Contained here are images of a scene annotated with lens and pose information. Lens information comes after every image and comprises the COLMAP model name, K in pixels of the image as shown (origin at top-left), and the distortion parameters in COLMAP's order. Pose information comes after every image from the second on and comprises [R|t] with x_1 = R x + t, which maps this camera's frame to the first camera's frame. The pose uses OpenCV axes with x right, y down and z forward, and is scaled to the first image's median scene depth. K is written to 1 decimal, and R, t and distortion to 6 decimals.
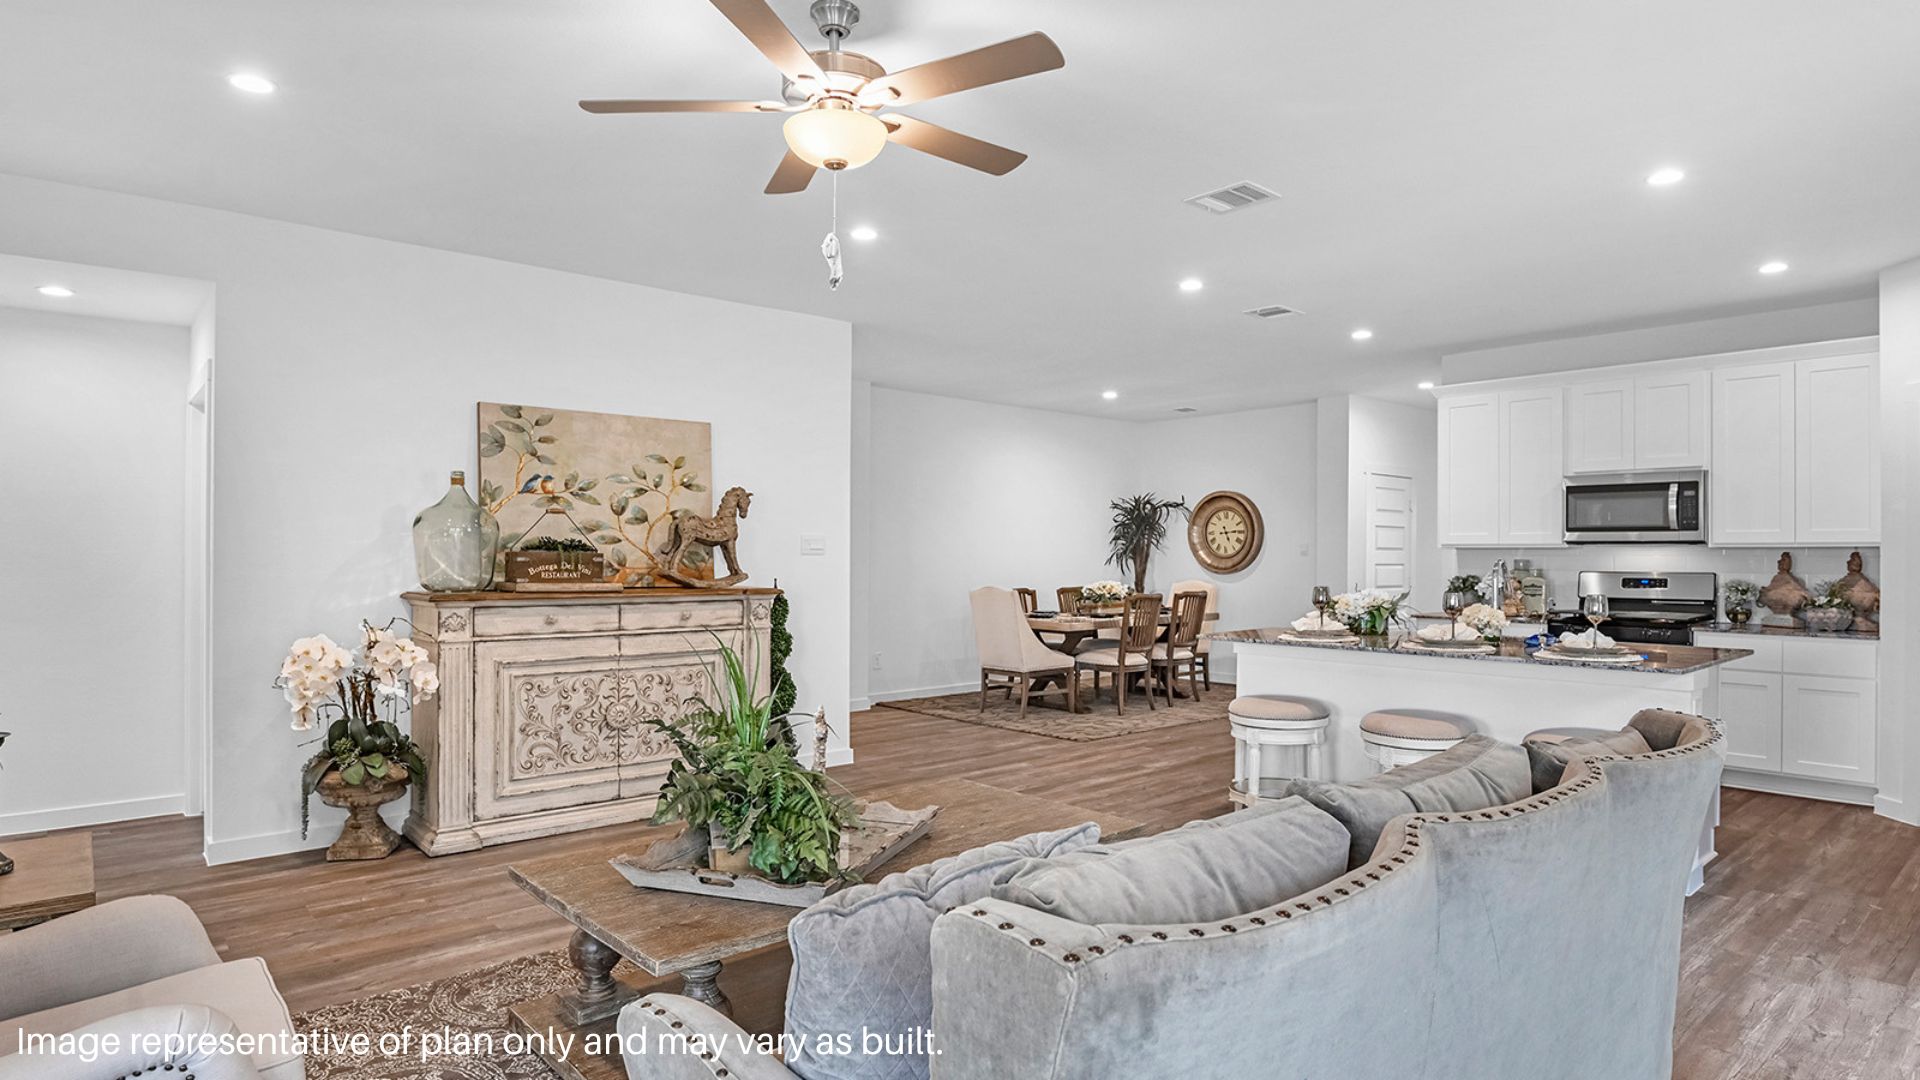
lens RADIAL K [[1045.8, 0, 964.0], [0, 1045.8, 548.1], [0, 0, 1]] dist [-0.006345, -0.001215]
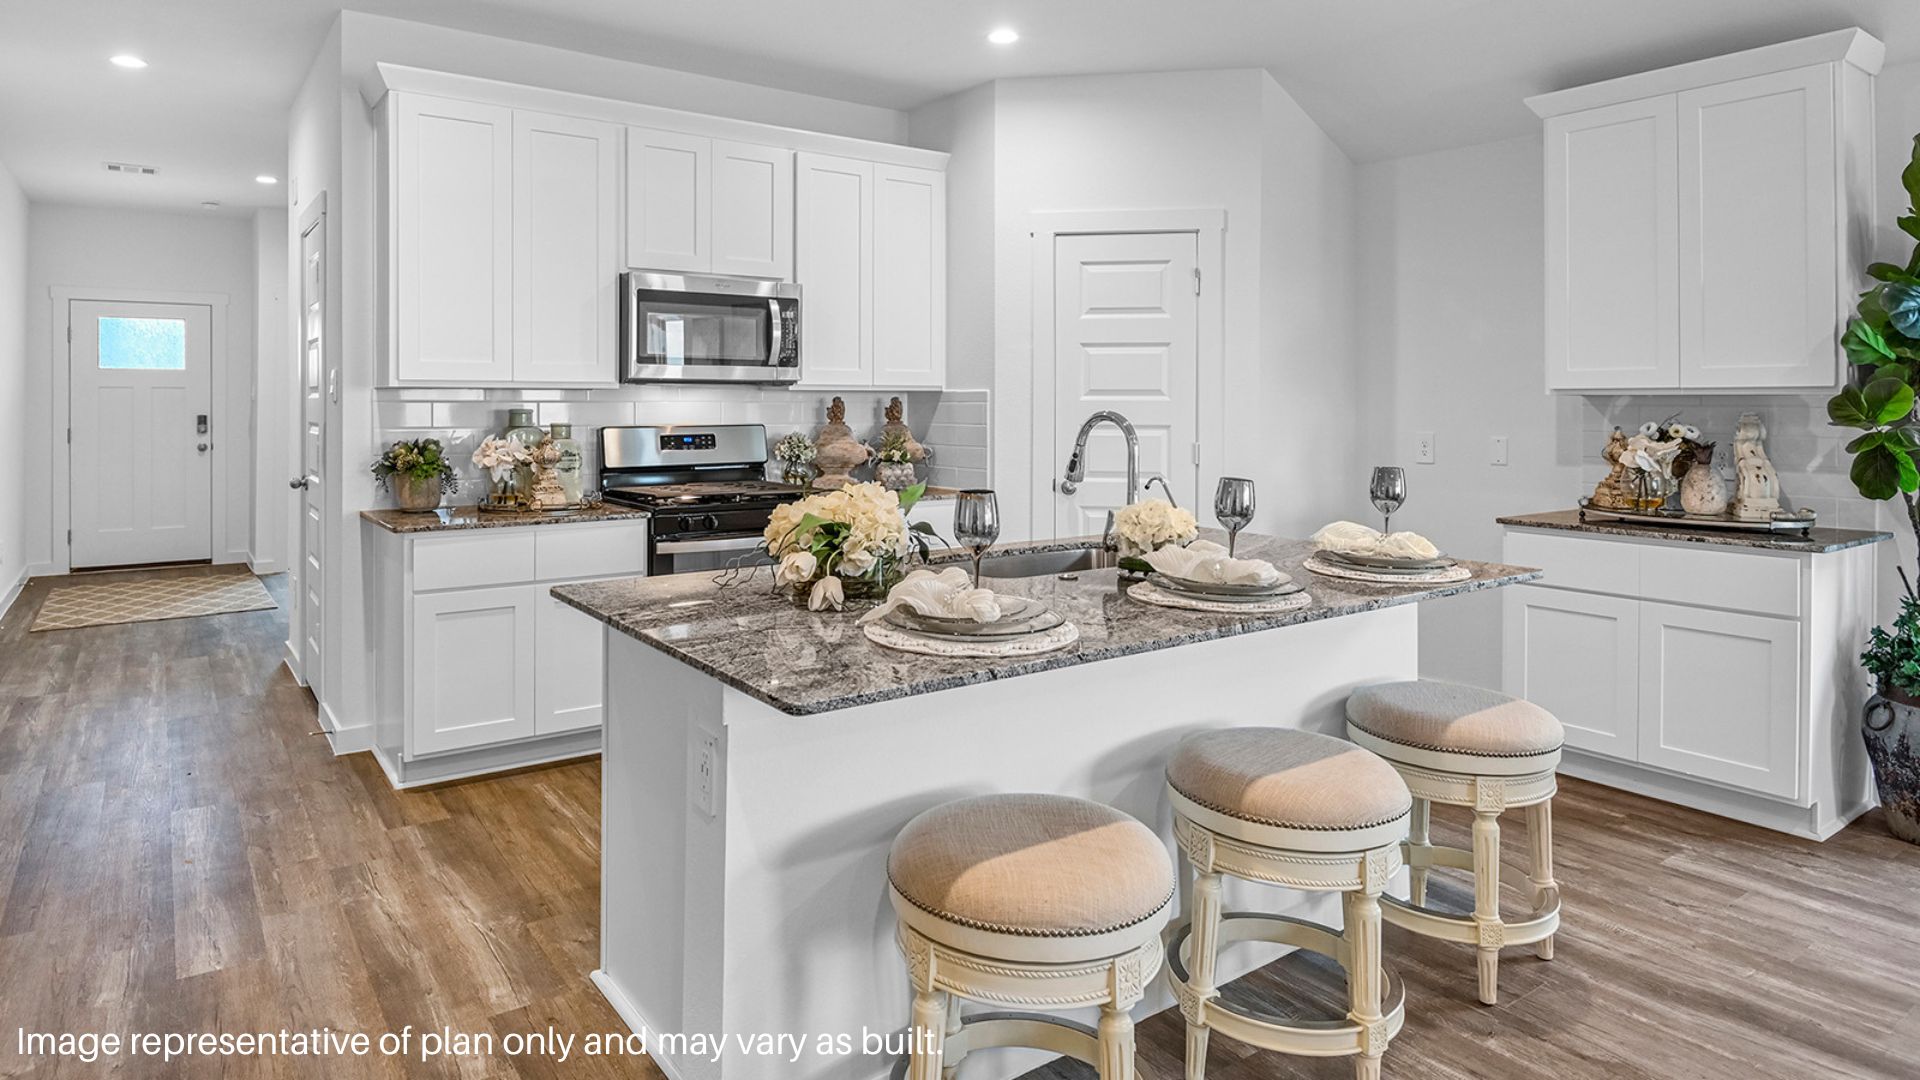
lens RADIAL K [[1115.9, 0, 963.7], [0, 1115.9, 399.3], [0, 0, 1]] dist [-0.021491, 0.000247]
pose [[0.110155, -0.006076, 0.993896, -0.029845], [-0.006889, 0.999953, 0.006877, -0.000201], [-0.993891, -0.007605, 0.110108, 0.461468]]
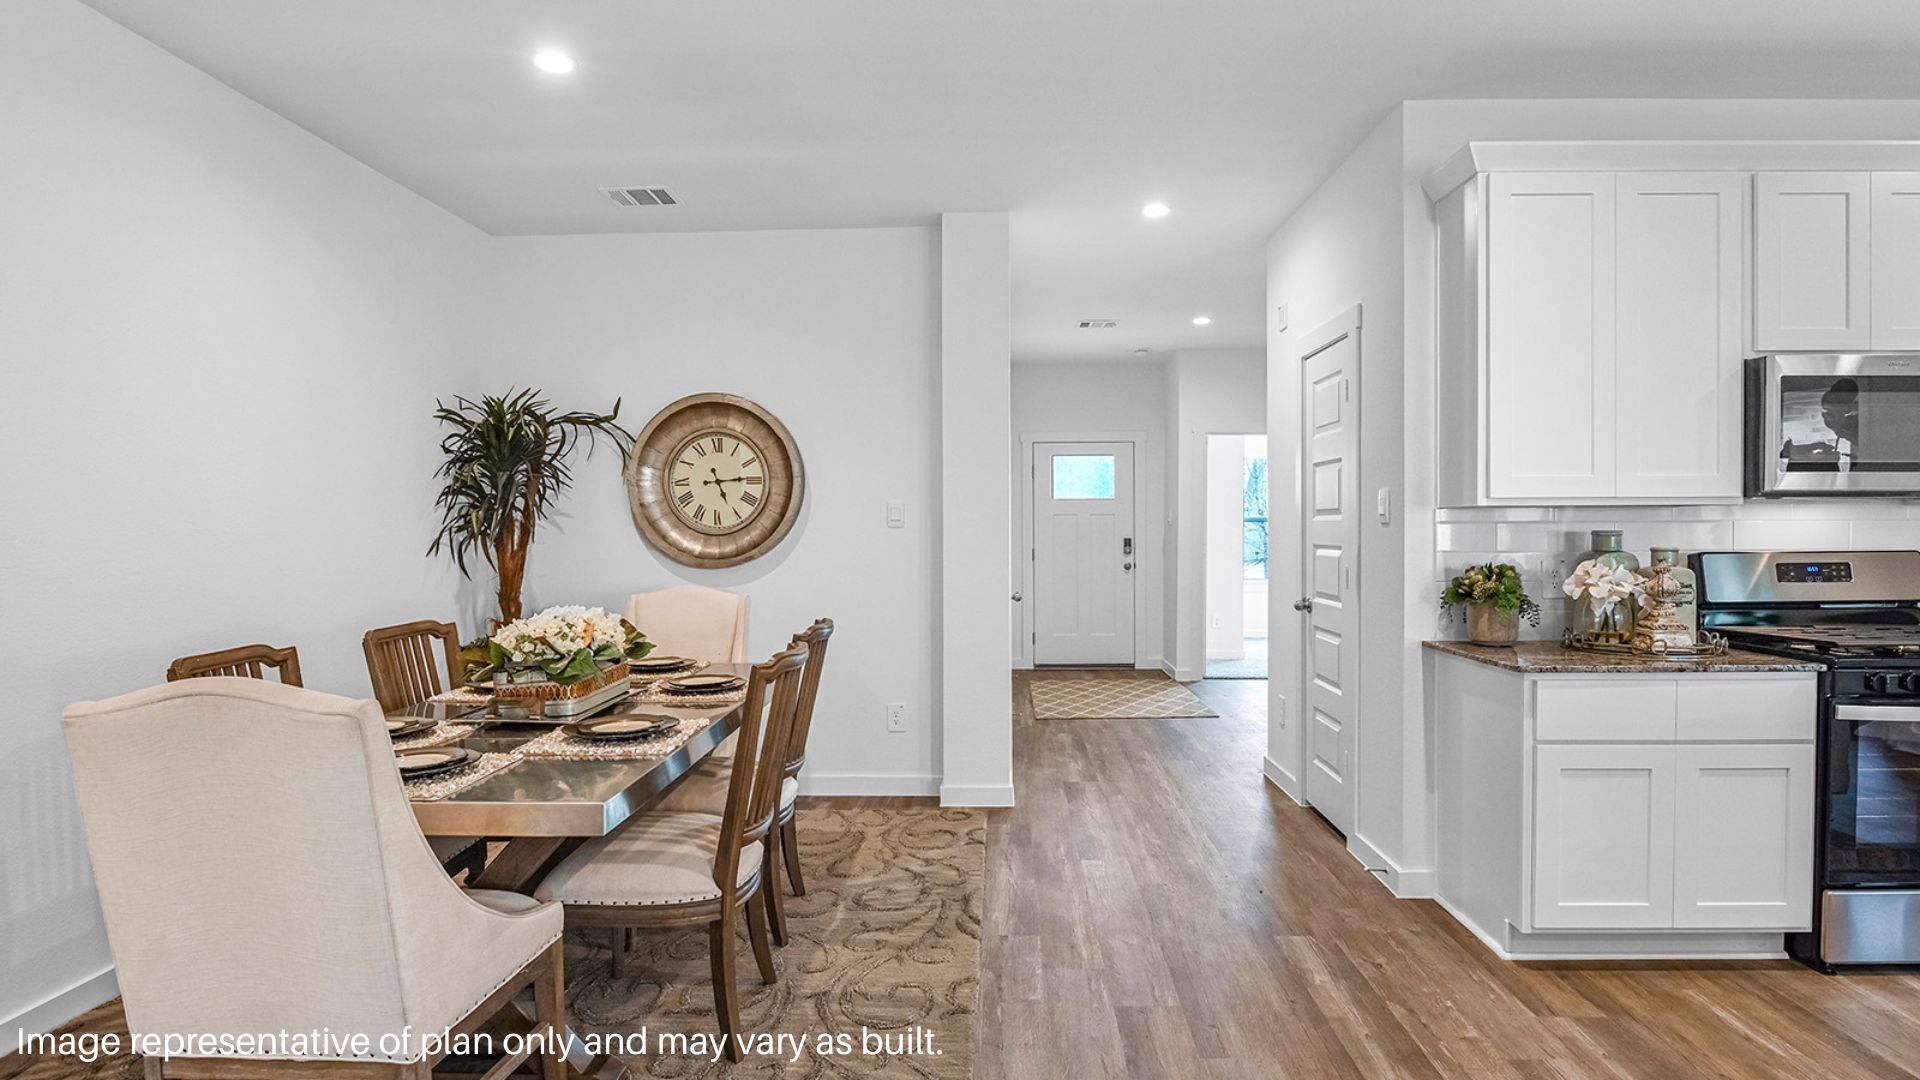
lens RADIAL K [[1045.8, 0, 971.5], [0, 1045.8, 544.7], [0, 0, 1]] dist [-0.006345, -0.001215]
pose [[0.688747, -0.023568, 0.724619, -0.014141], [0.005906, 0.999621, 0.026899, 0.001804], [-0.724978, -0.014247, 0.688625, 0.588470]]
